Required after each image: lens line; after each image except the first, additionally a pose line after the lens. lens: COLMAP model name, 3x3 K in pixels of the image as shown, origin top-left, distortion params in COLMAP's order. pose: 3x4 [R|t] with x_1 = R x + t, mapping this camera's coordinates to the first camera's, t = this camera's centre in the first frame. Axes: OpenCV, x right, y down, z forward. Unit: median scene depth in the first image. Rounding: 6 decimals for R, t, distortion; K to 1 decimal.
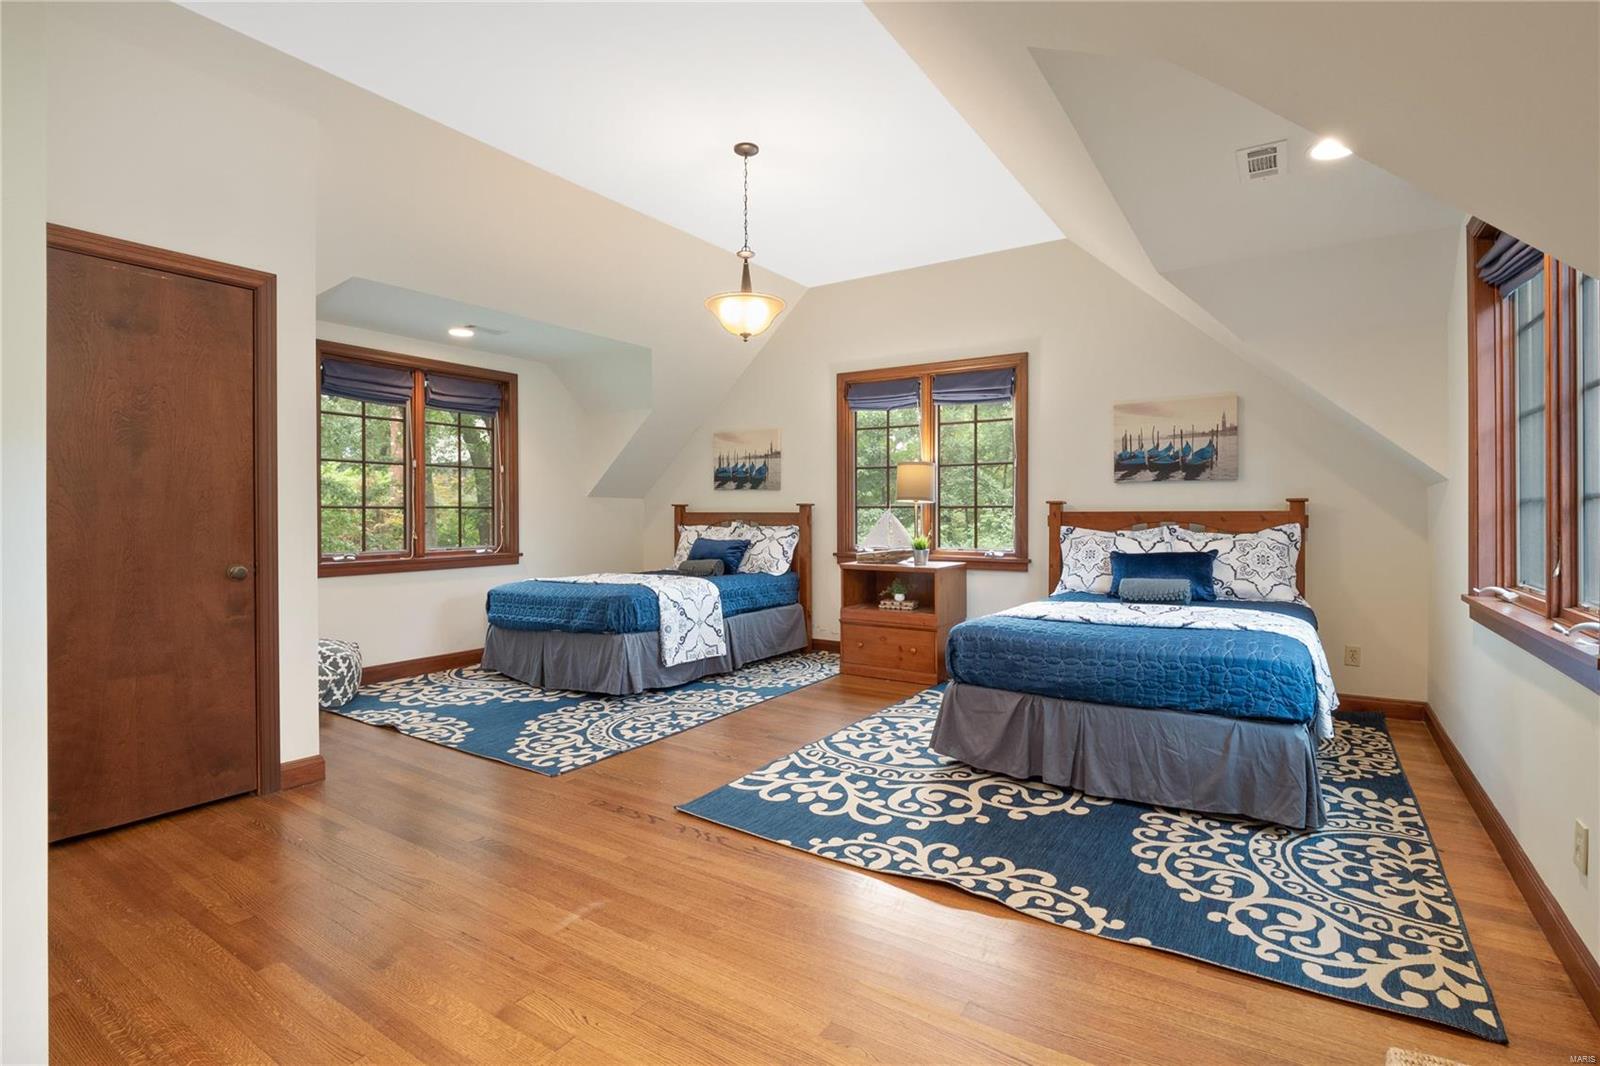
lens RADIAL K [[760.0, 0, 807.4], [0, 760.0, 525.3], [0, 0, 1]] dist [-0.018598, -0.000563]
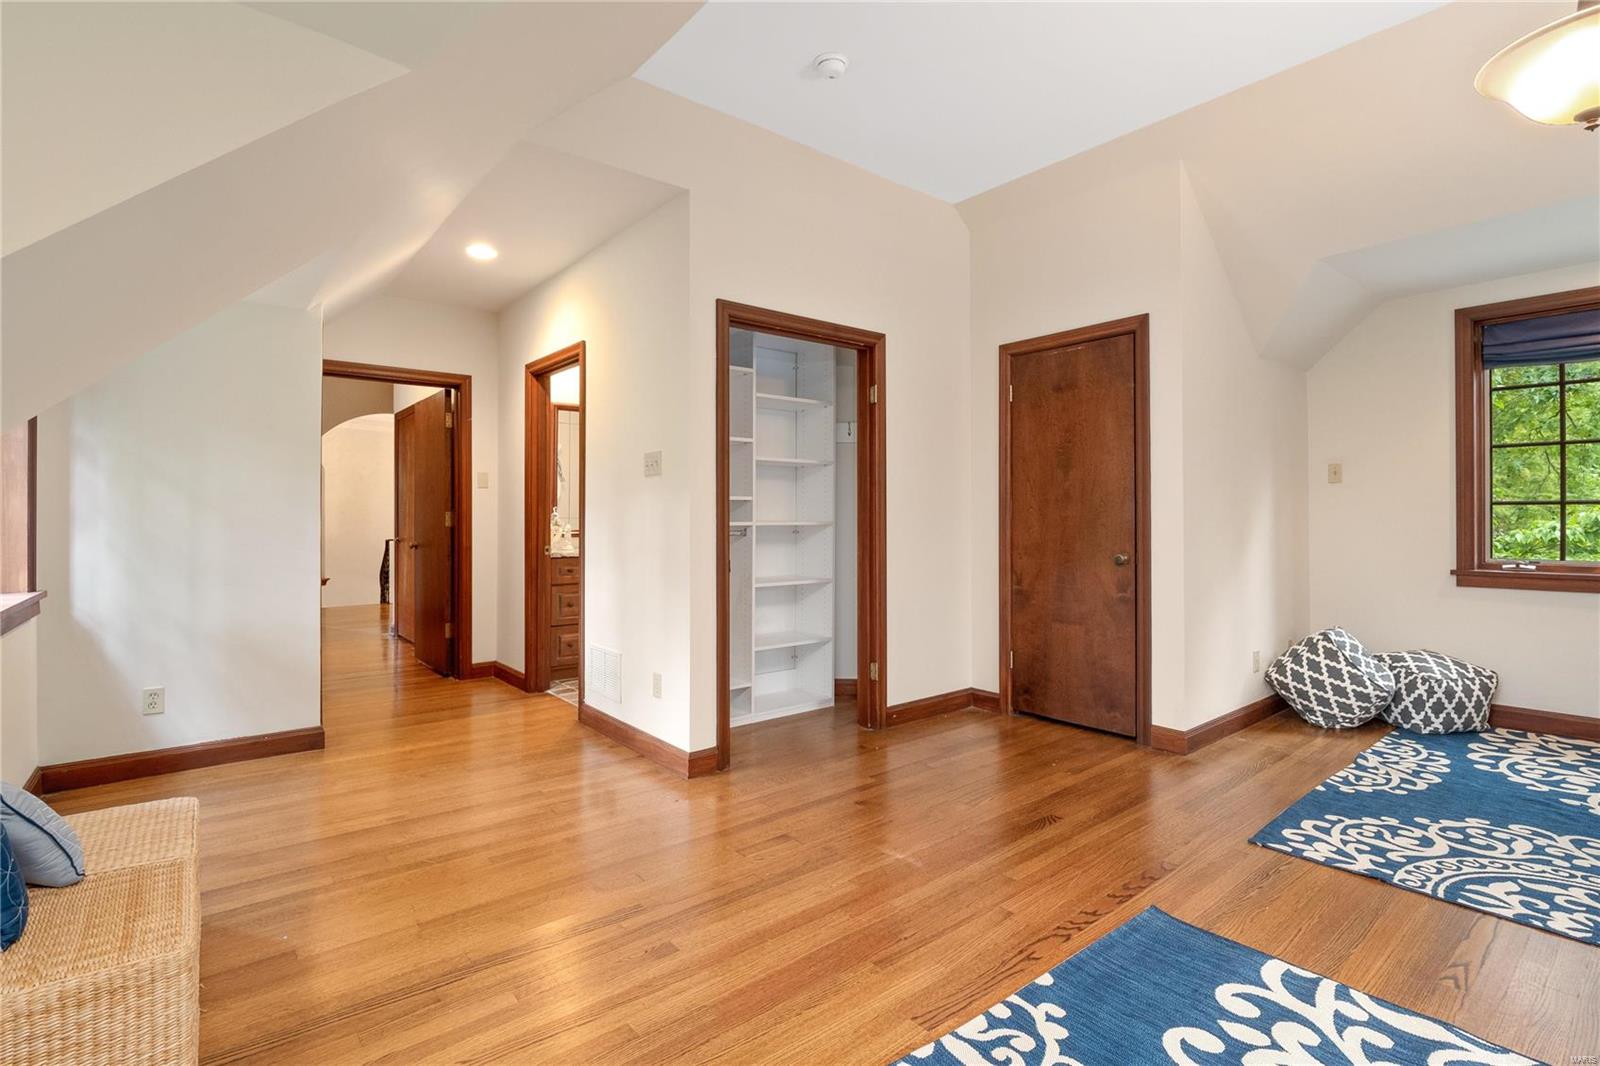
lens RADIAL K [[760.0, 0, 810.5], [0, 760.0, 520.1], [0, 0, 1]] dist [-0.018598, -0.000563]
pose [[-0.311052, 0.006906, -0.950368, 0.571038], [-0.007838, 0.999921, 0.009831, -0.011420], [0.950361, 0.010507, -0.310973, 0.819470]]
